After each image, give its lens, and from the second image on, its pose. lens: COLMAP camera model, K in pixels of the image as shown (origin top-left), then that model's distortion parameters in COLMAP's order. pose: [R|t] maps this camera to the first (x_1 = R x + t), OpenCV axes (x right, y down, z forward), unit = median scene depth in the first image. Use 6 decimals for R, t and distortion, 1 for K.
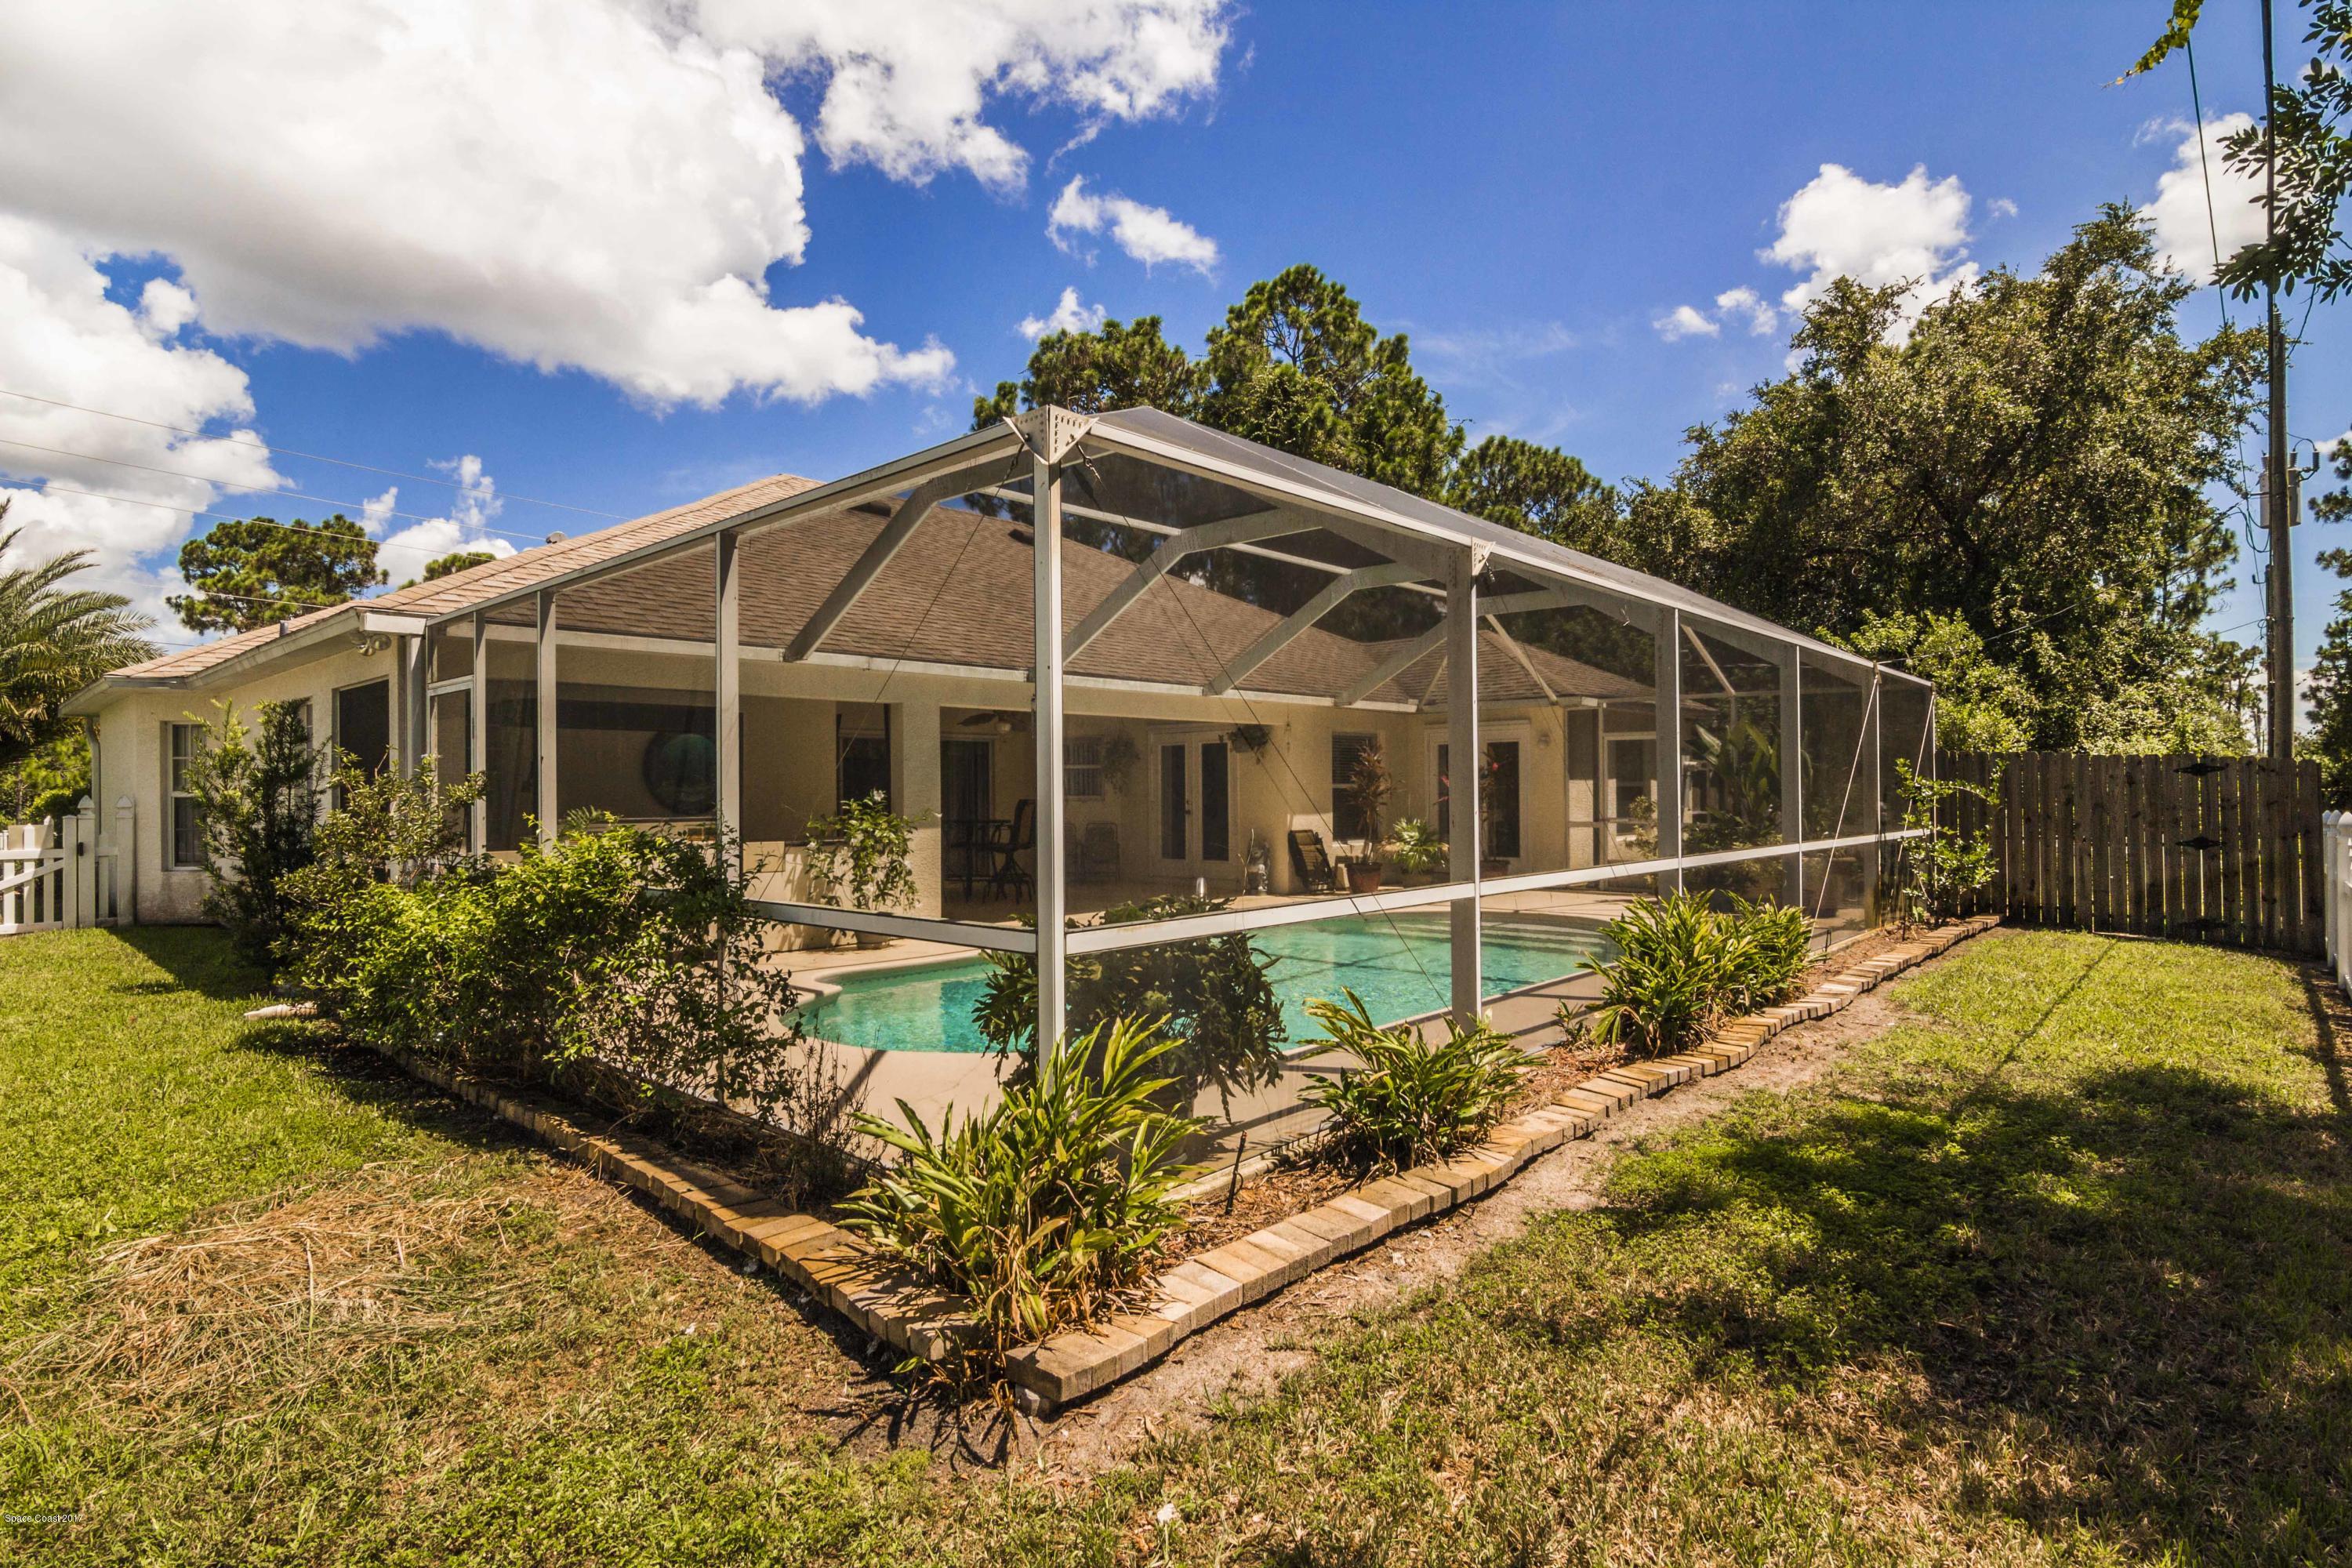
lens RADIAL K [[1209.5, 0, 1180.2], [0, 1209.5, 782.0], [0, 0, 1]] dist [-0.008726, -0.011159]
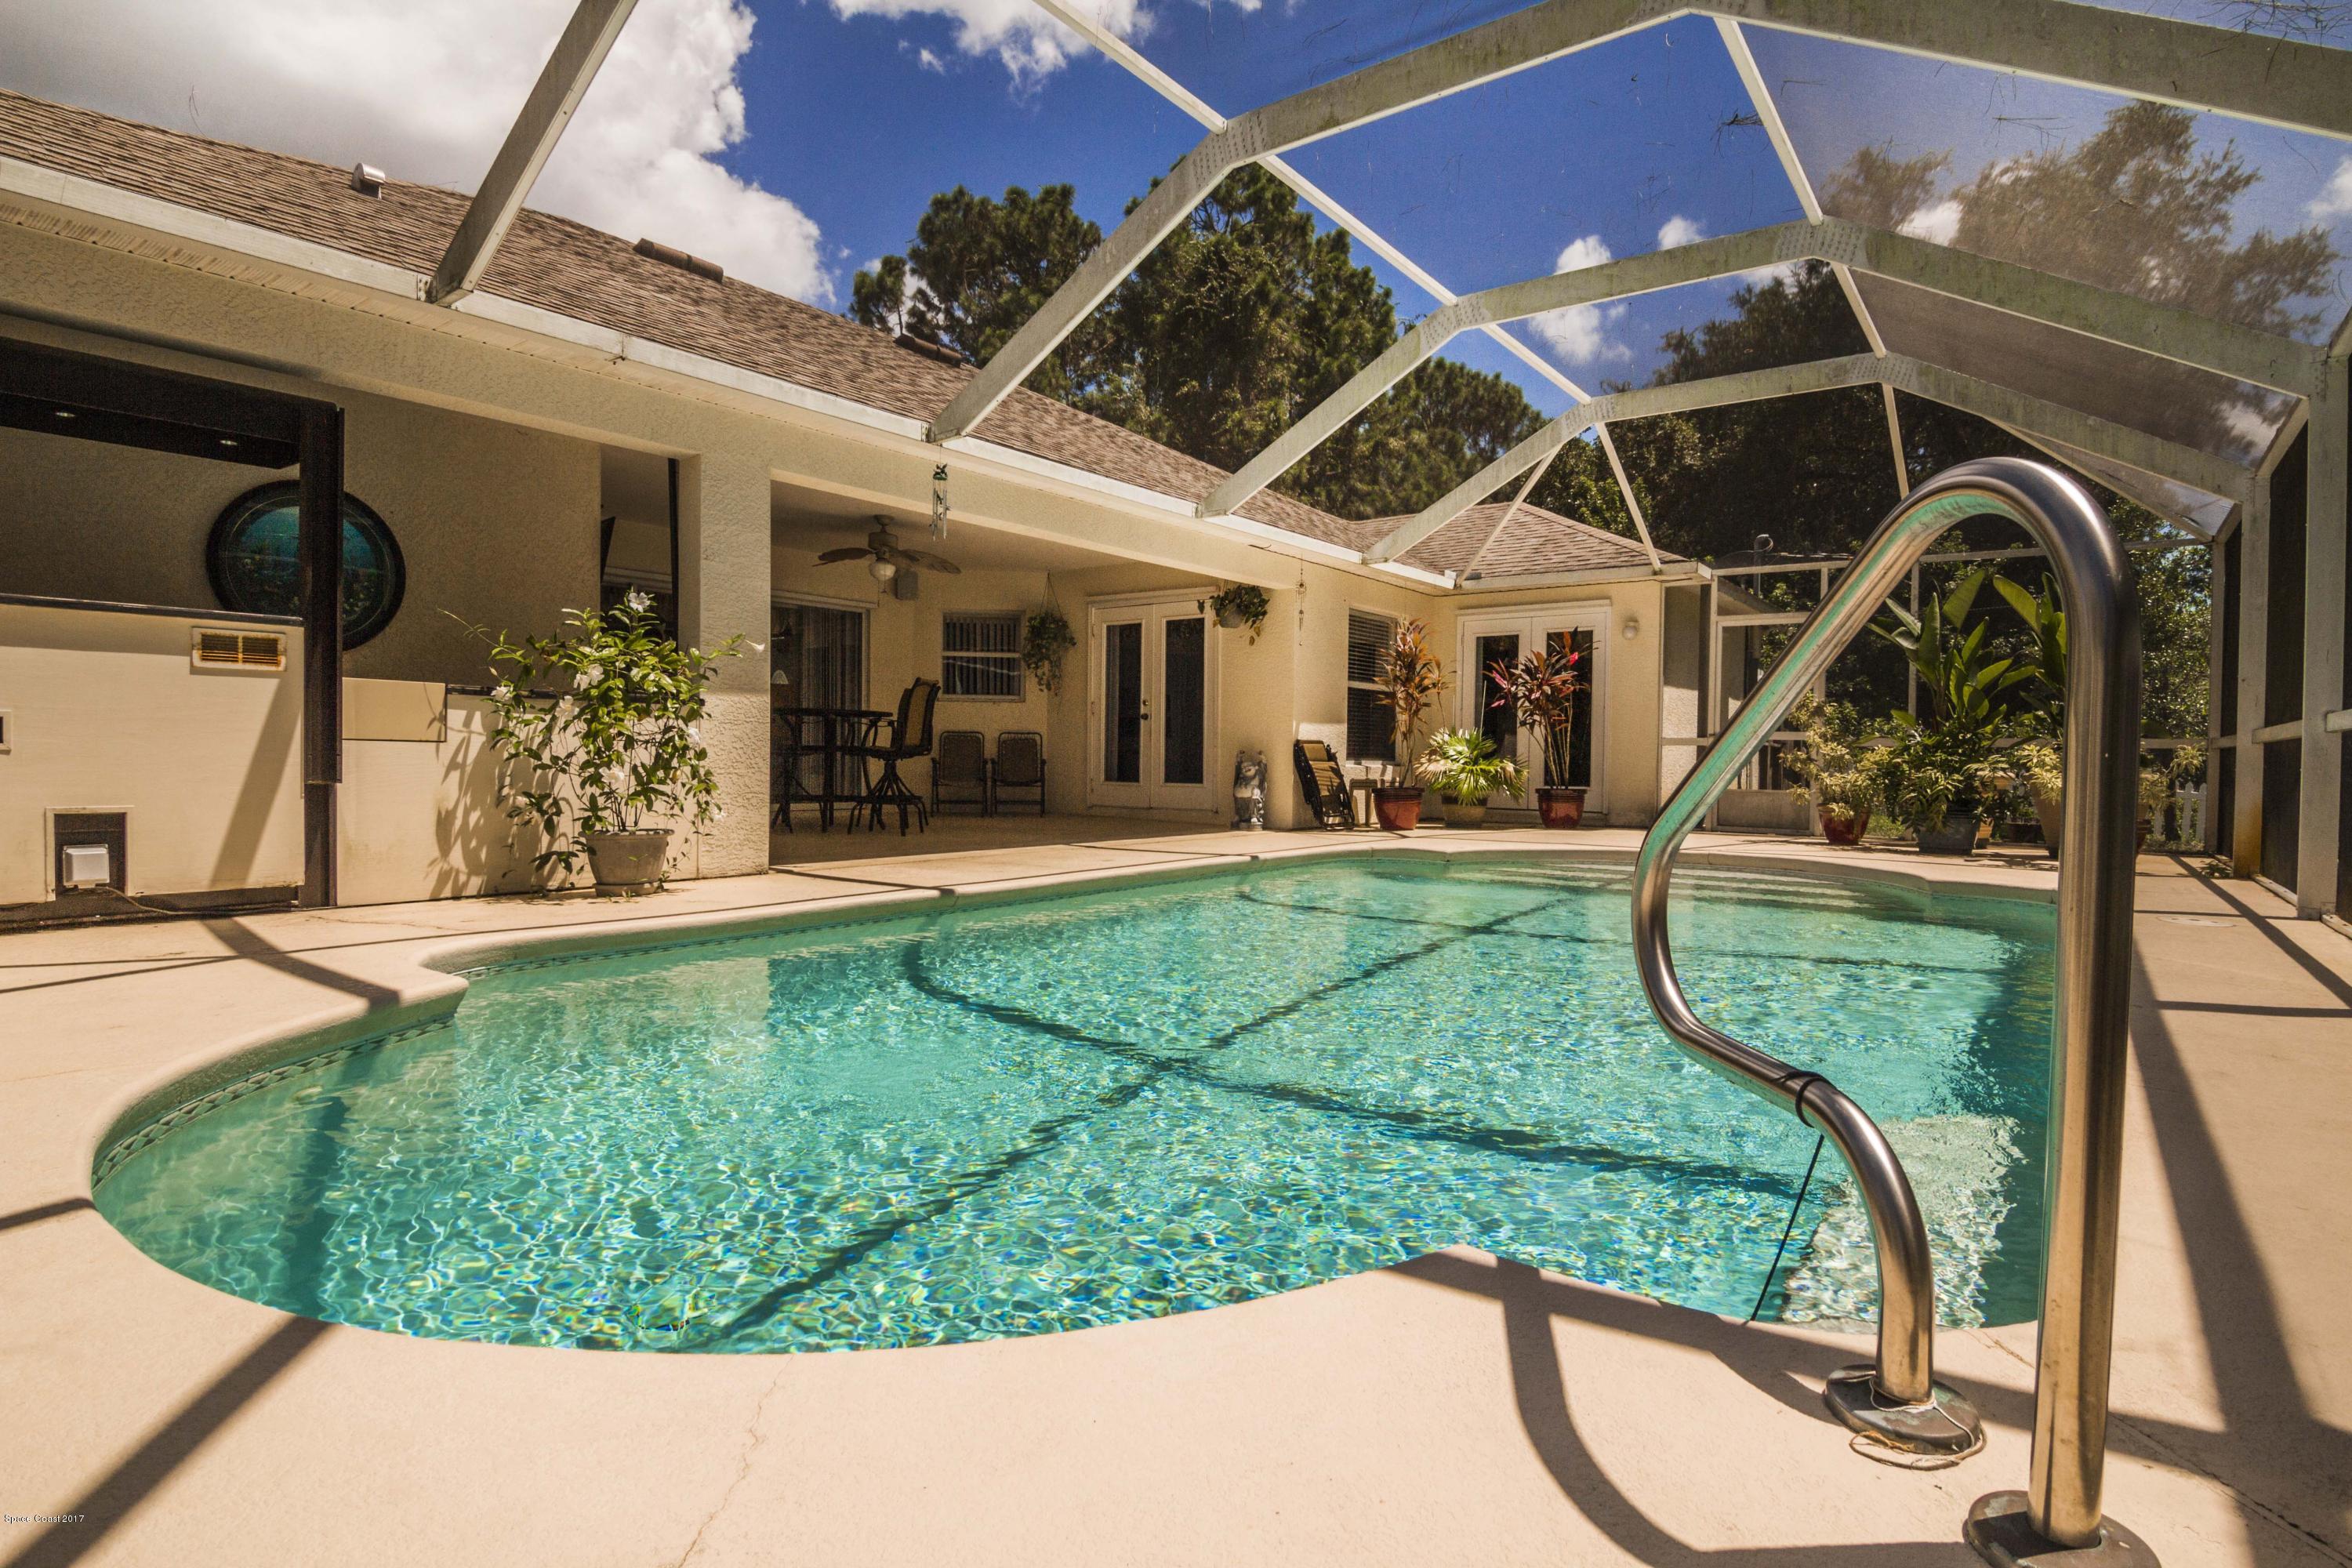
lens RADIAL K [[1209.5, 0, 1163.6], [0, 1209.5, 789.4], [0, 0, 1]] dist [-0.008726, -0.011159]
pose [[0.996412, 0.015811, 0.083144, -0.041376], [-0.018725, 0.999234, 0.034377, 0.043743], [-0.082537, -0.035810, 0.995944, 0.288489]]
